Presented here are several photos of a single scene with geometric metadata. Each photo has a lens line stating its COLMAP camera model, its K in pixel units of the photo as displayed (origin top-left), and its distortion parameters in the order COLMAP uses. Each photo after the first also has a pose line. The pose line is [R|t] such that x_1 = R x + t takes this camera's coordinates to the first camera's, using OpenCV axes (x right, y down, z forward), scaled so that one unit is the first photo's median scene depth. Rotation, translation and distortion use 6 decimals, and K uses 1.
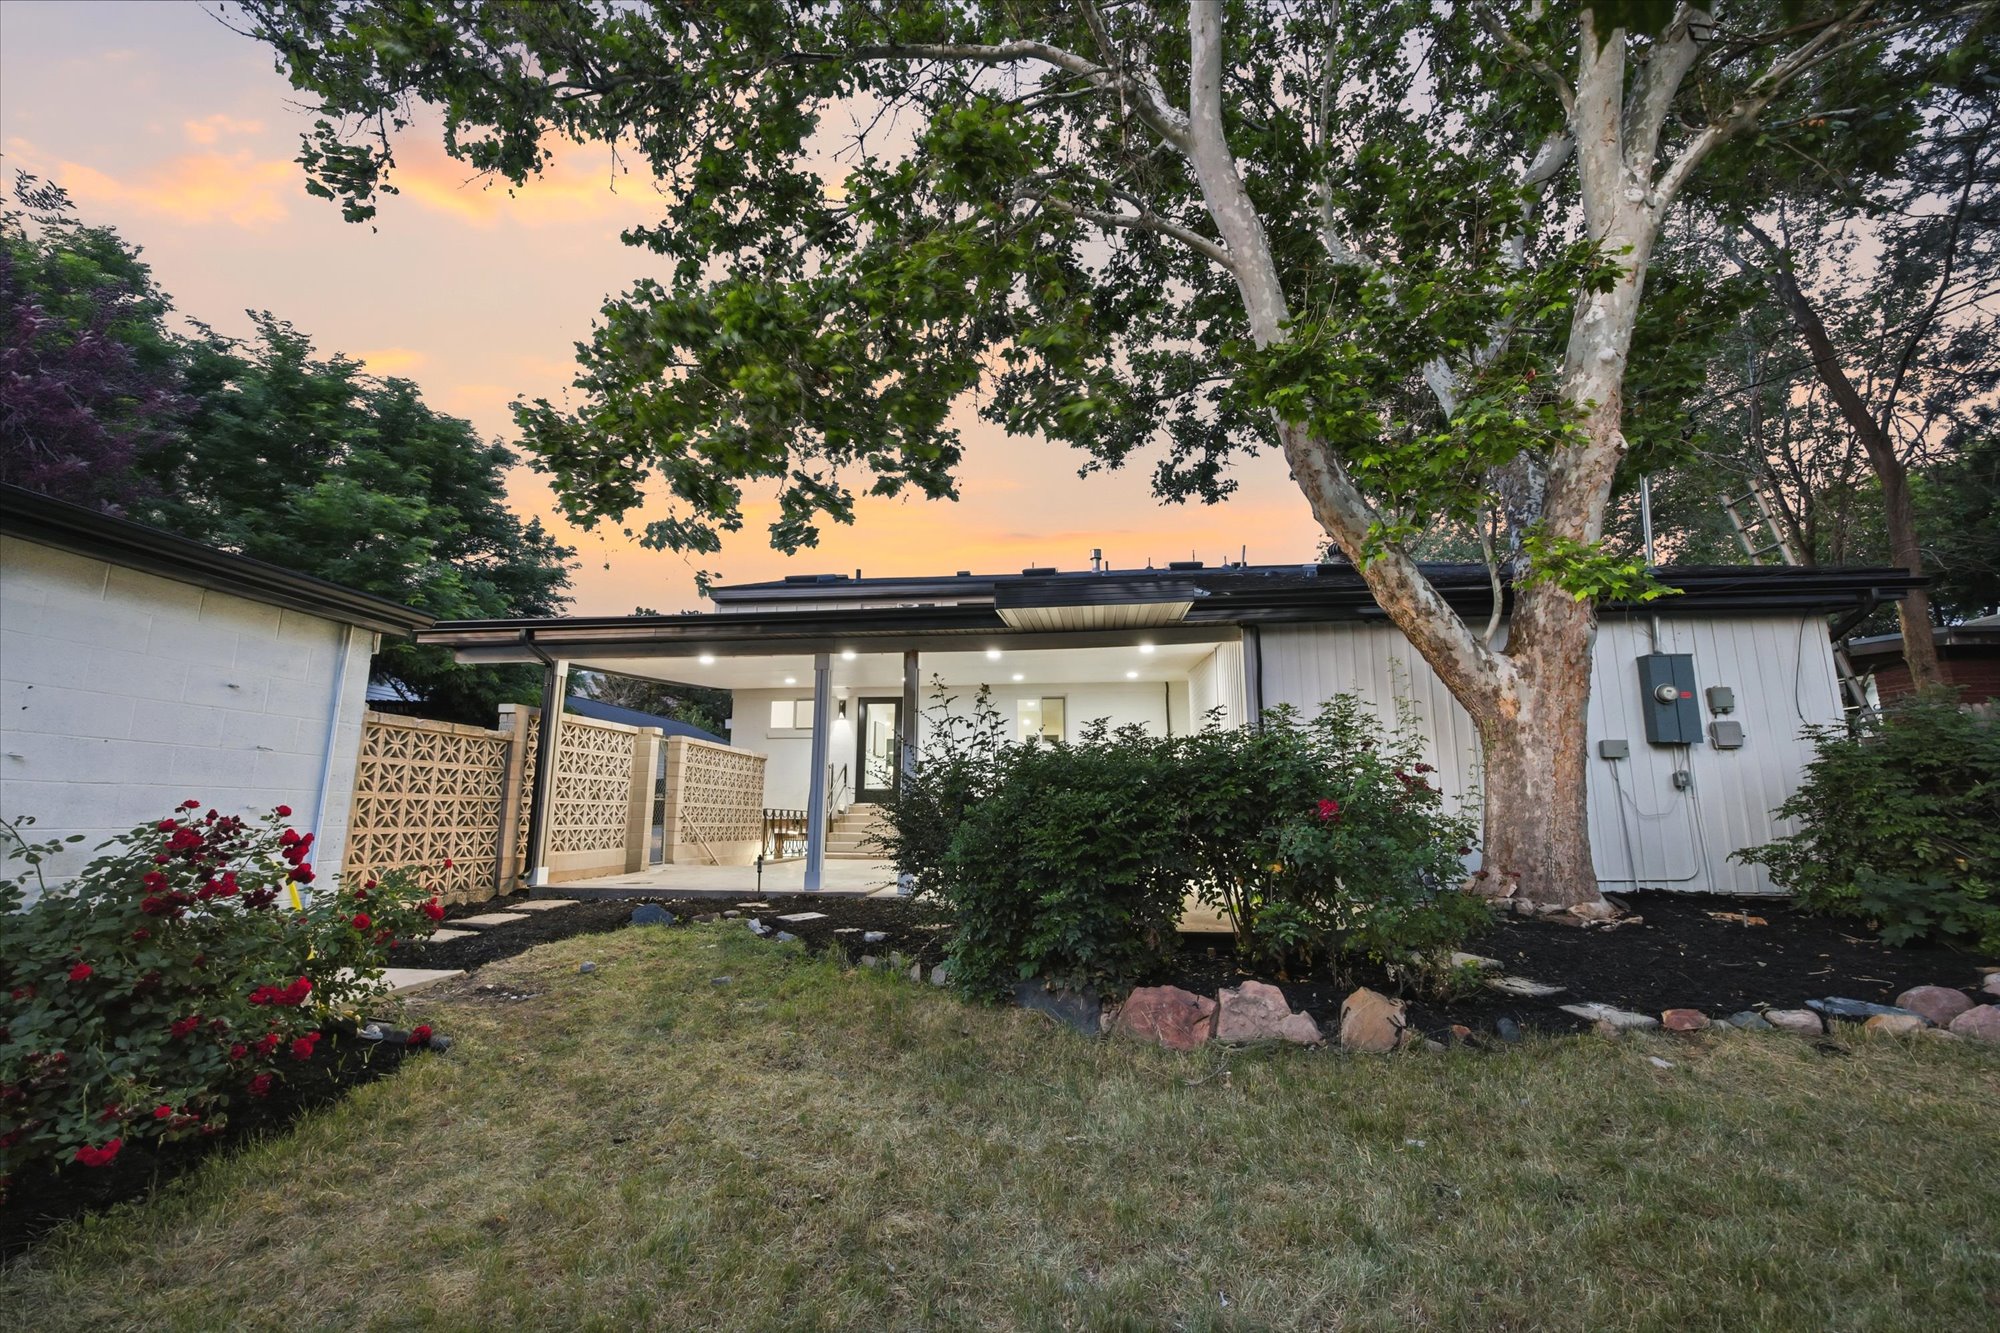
lens RADIAL K [[799.2, 0, 1002.1], [0, 799.2, 675.8], [0, 0, 1]] dist [0.002882, 0.000526]
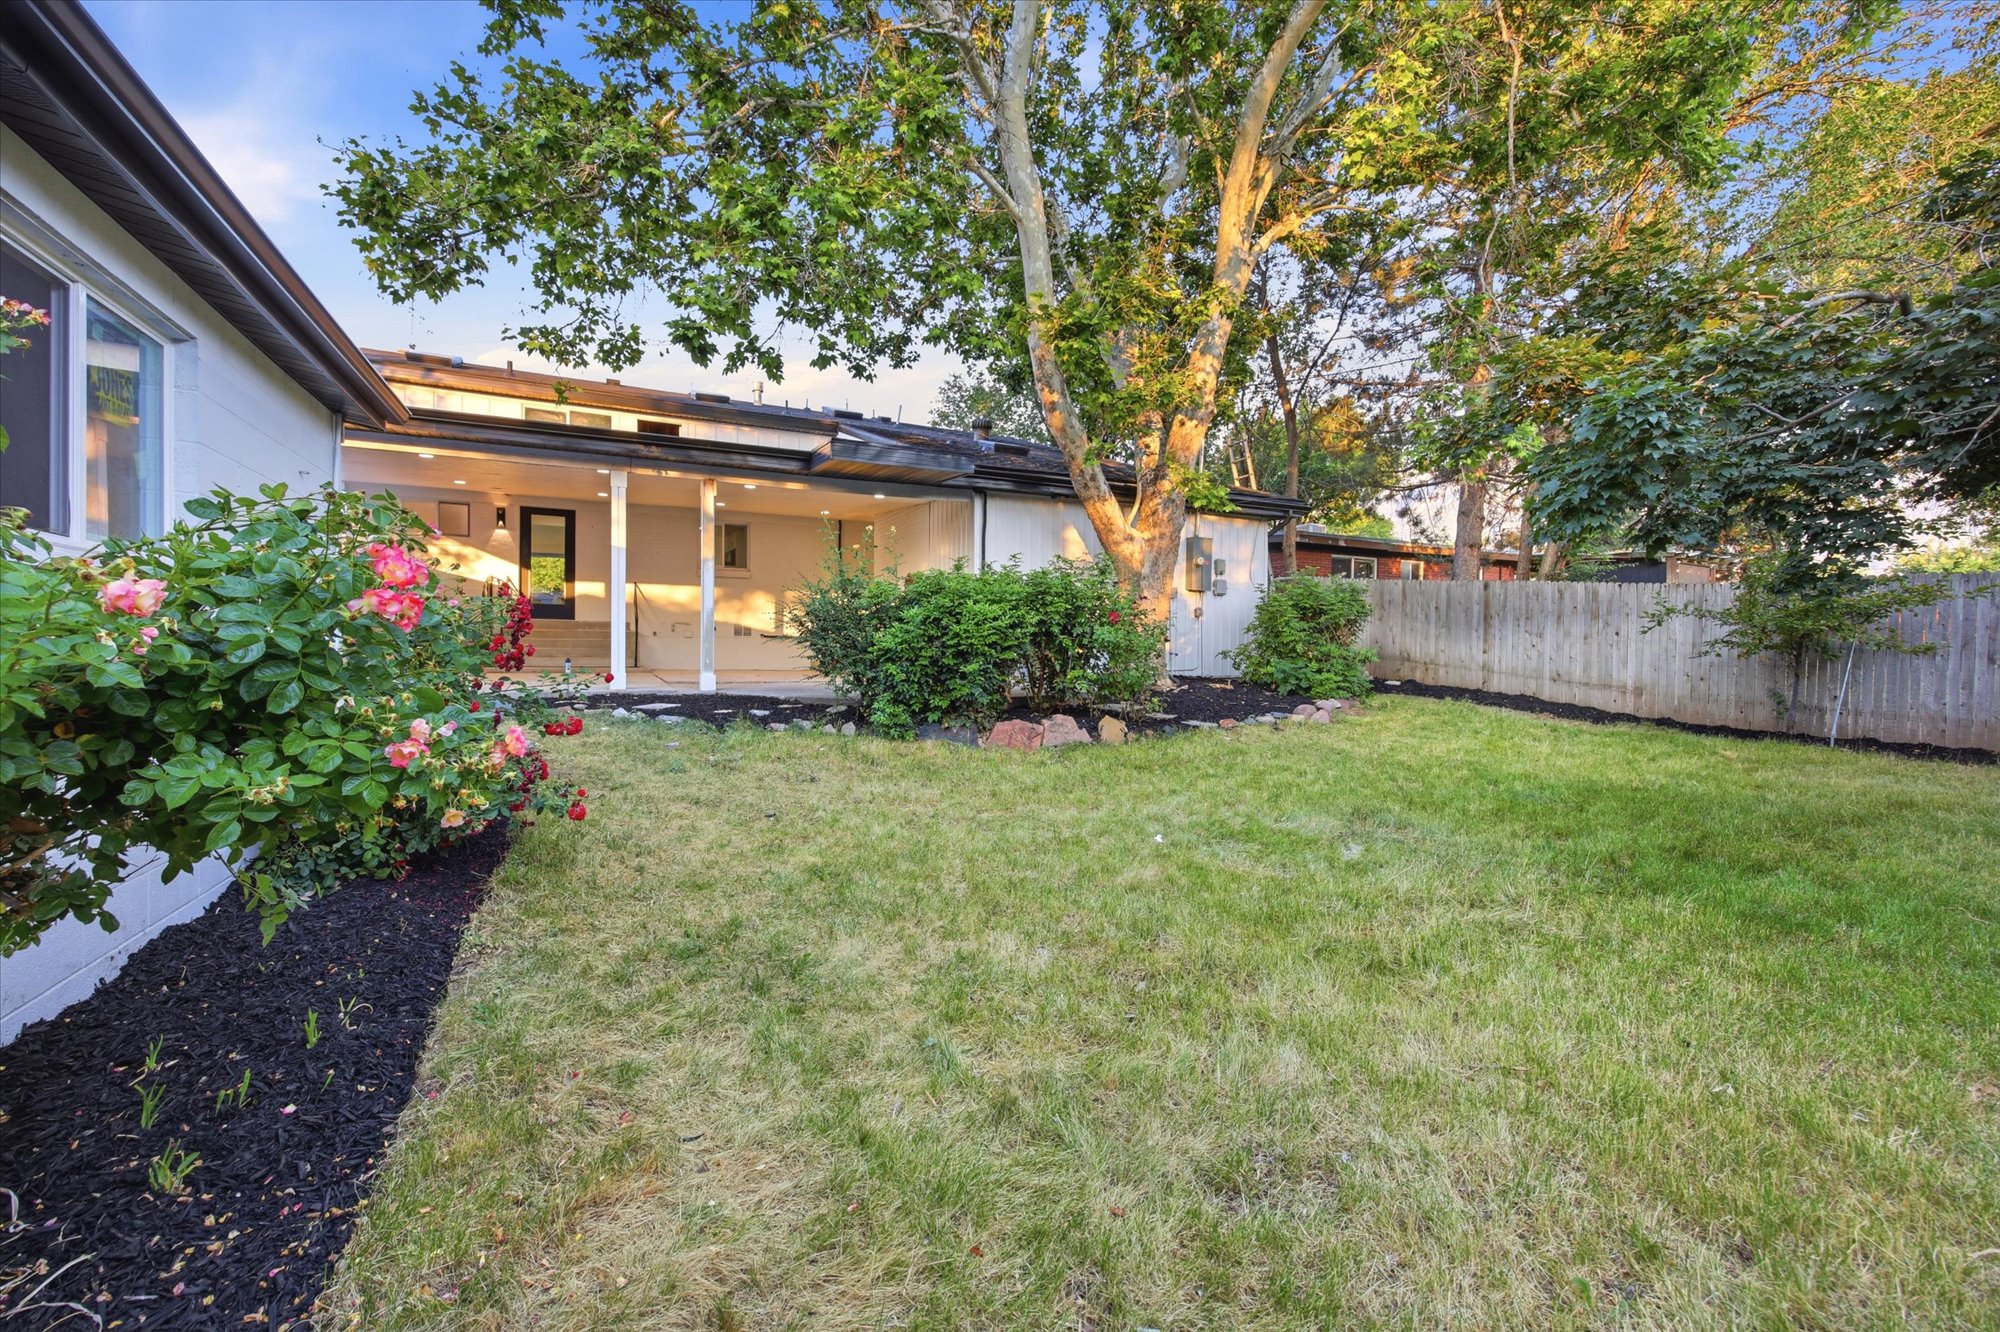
lens RADIAL K [[799.2, 0, 999.9], [0, 799.2, 656.3], [0, 0, 1]] dist [0.002882, 0.000526]
pose [[0.844979, -0.000350, 0.534800, -0.490854], [-0.097340, 0.983195, 0.154440, 0.000118], [-0.525867, -0.182556, 0.830745, -0.241279]]
